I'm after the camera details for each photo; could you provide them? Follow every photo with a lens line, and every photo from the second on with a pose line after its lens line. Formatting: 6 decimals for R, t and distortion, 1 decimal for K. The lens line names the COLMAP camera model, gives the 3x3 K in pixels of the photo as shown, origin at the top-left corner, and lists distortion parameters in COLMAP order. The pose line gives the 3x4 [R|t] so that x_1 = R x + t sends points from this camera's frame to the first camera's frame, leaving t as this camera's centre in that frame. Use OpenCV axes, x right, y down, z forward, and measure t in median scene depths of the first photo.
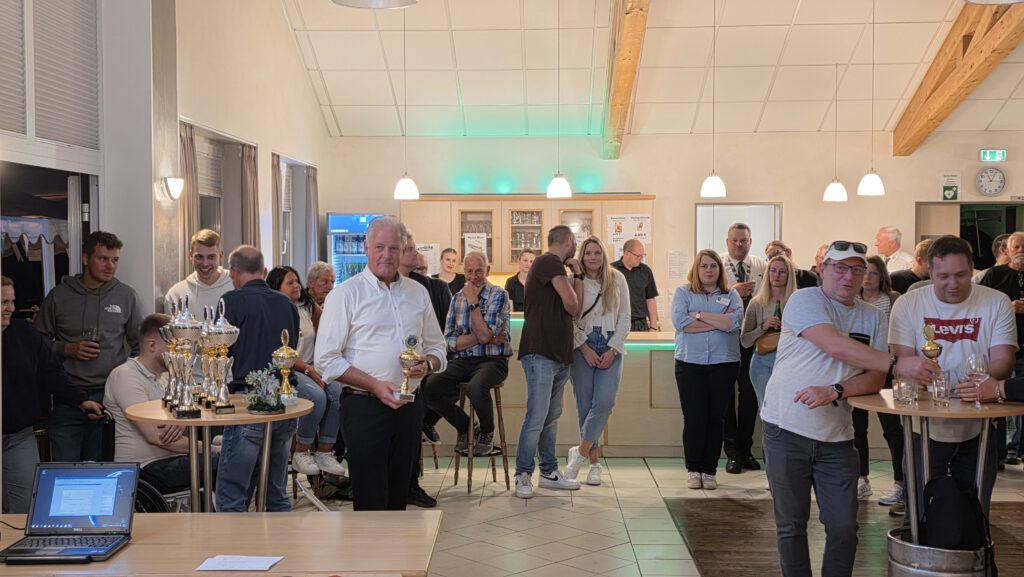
lens RADIAL K [[1129.7, 0, 512.0], [0, 1129.7, 288.5], [0, 0, 1]] dist [-0.070153, -0.004700]
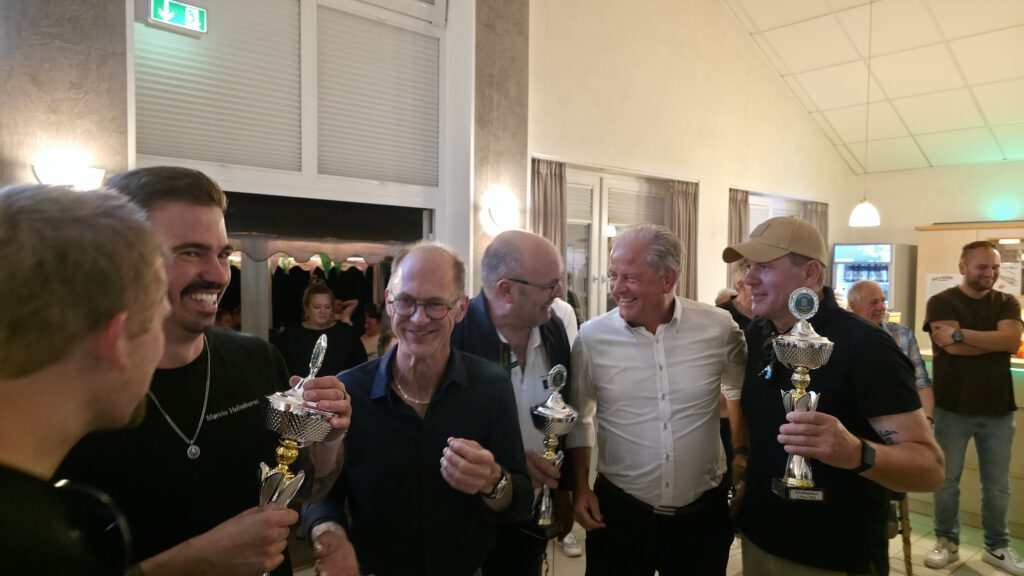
lens RADIAL K [[707.6, 0, 514.1], [0, 707.6, 306.2], [0, 0, 1]] dist [0.024207, -0.002093]
pose [[0.661740, 0.044365, -0.748420, 0.189505], [-0.043127, 0.998847, 0.021077, -0.009887], [0.748492, 0.018330, 0.662891, 0.392179]]
